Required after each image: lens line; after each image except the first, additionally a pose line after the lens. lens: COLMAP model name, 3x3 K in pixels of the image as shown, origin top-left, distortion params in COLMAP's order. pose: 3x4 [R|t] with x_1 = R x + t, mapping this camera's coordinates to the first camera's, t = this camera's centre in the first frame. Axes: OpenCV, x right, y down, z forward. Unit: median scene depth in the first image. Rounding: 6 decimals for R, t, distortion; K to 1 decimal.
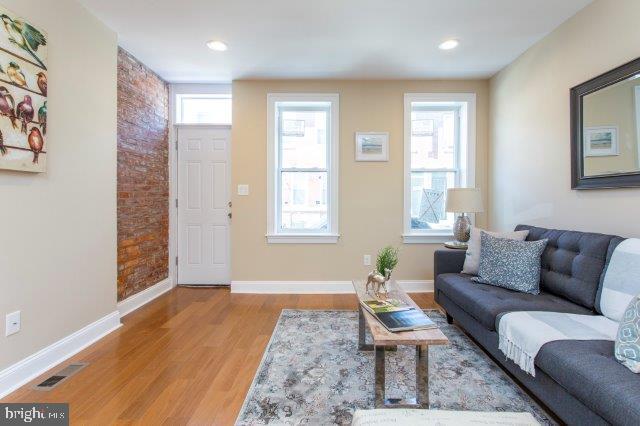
lens RADIAL K [[332.3, 0, 321.3], [0, 332.3, 200.4], [0, 0, 1]] dist [0.000557, 0.000225]
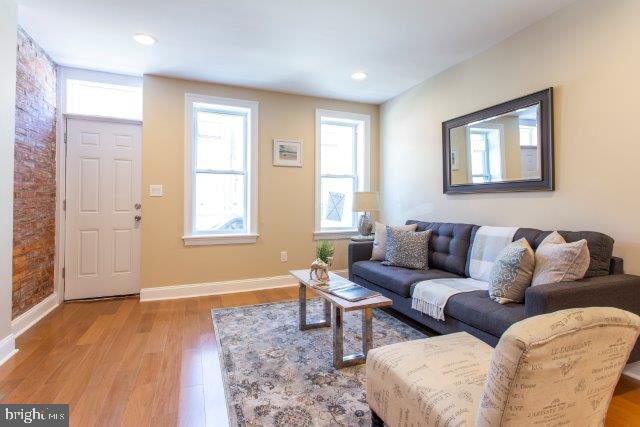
lens RADIAL K [[328.6, 0, 330.0], [0, 328.6, 196.0], [0, 0, 1]] dist [0.000757, 0.000463]
pose [[0.917341, 0.007750, 0.398027, -0.174261], [0.000557, 0.999785, -0.020750, 0.003683], [-0.398102, 0.019257, 0.917139, -0.061982]]
